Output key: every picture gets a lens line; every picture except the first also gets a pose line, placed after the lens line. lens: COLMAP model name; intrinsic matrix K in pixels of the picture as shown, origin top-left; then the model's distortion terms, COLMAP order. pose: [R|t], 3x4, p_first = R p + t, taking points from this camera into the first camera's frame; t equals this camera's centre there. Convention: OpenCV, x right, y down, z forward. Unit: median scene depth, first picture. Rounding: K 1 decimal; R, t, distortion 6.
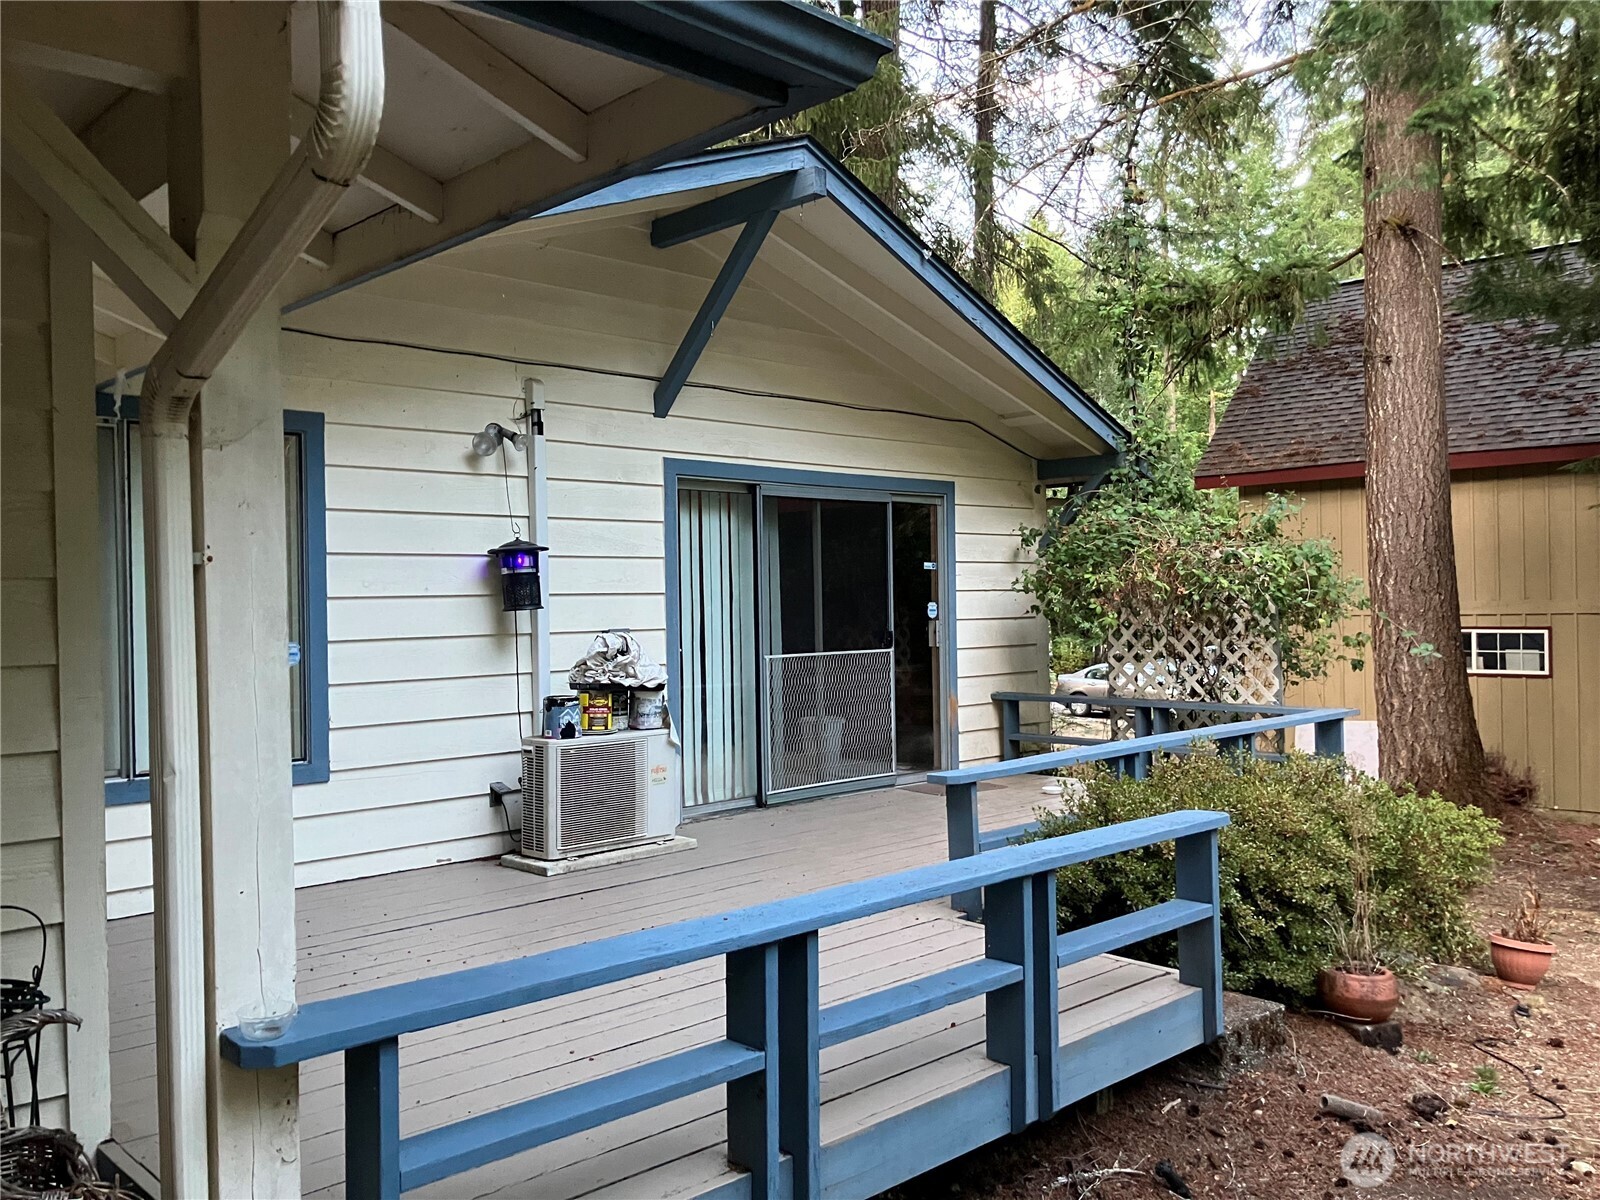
lens RADIAL K [[1315.4, 0, 800.7], [0, 1315.4, 602.4], [0, 0, 1]] dist [0.040772, -0.003602]
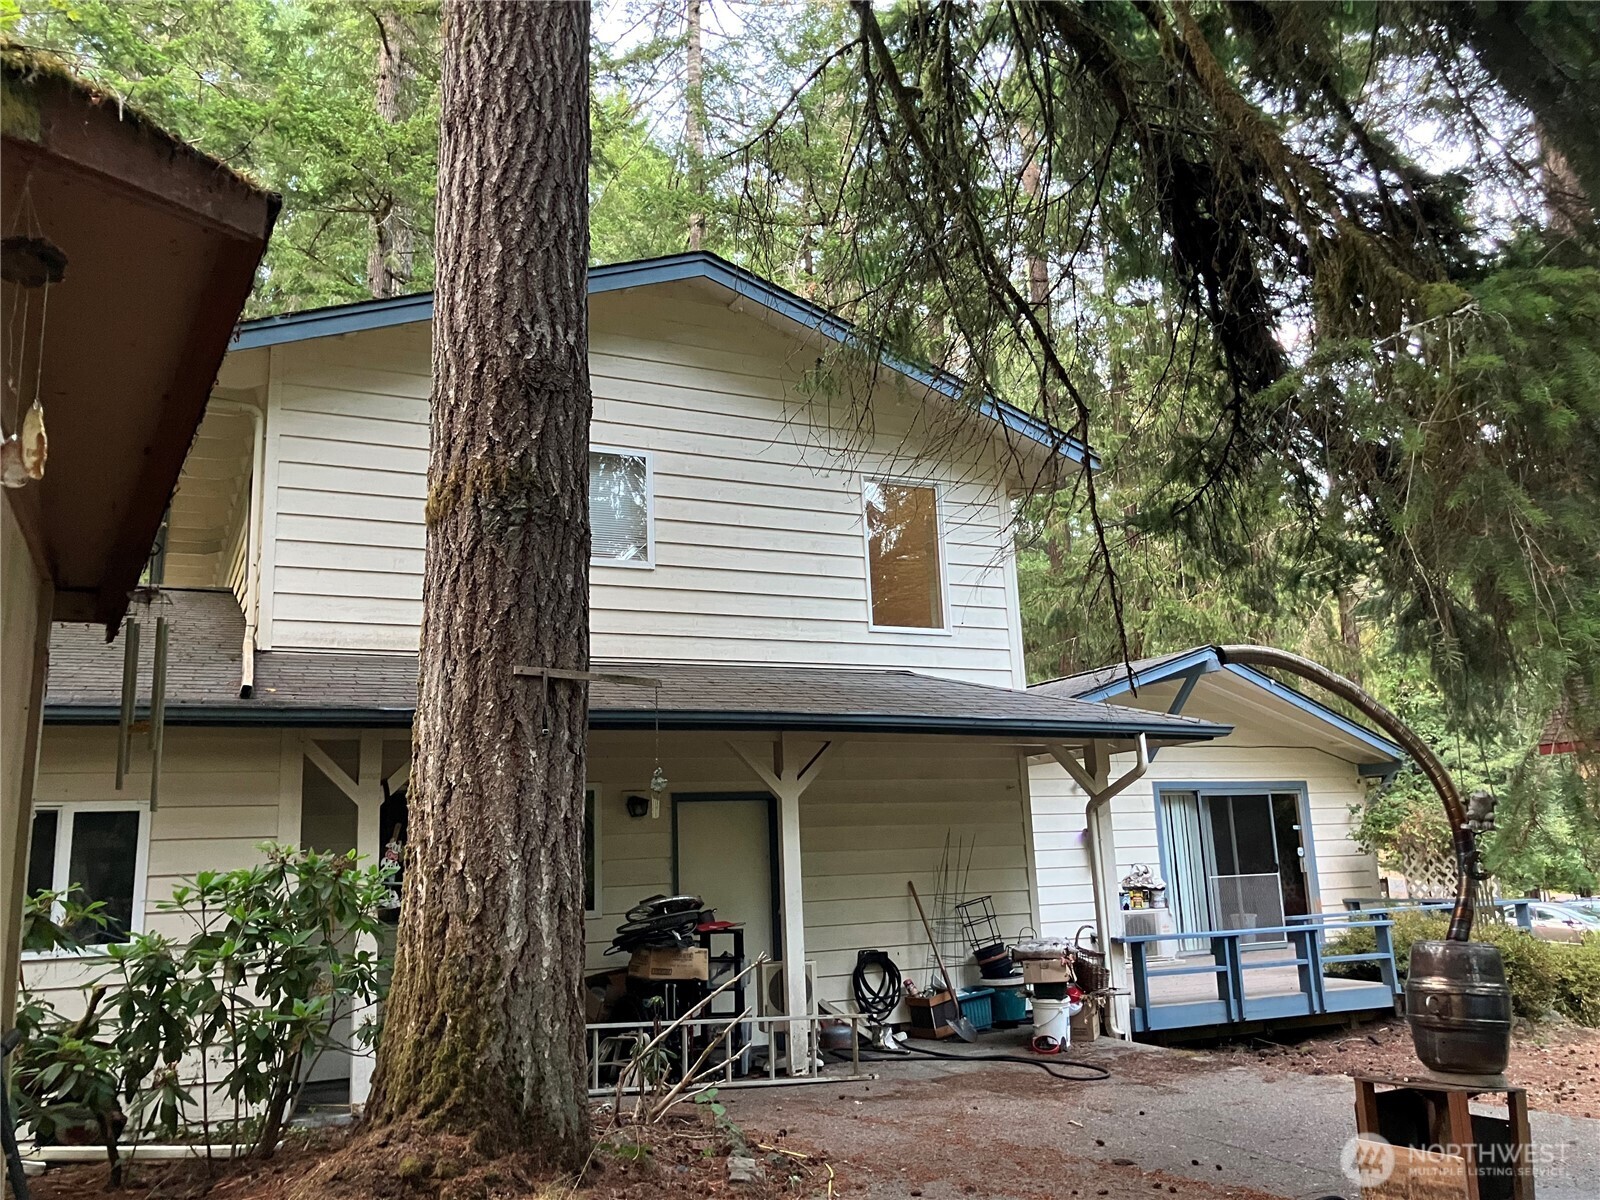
lens RADIAL K [[1315.4, 0, 809.9], [0, 1315.4, 593.7], [0, 0, 1]] dist [0.040772, -0.003602]
pose [[0.955113, -0.083922, -0.284106, 0.000490], [0.026481, 0.979382, -0.200276, 0.005761], [0.295055, 0.183763, 0.937643, -1.087549]]
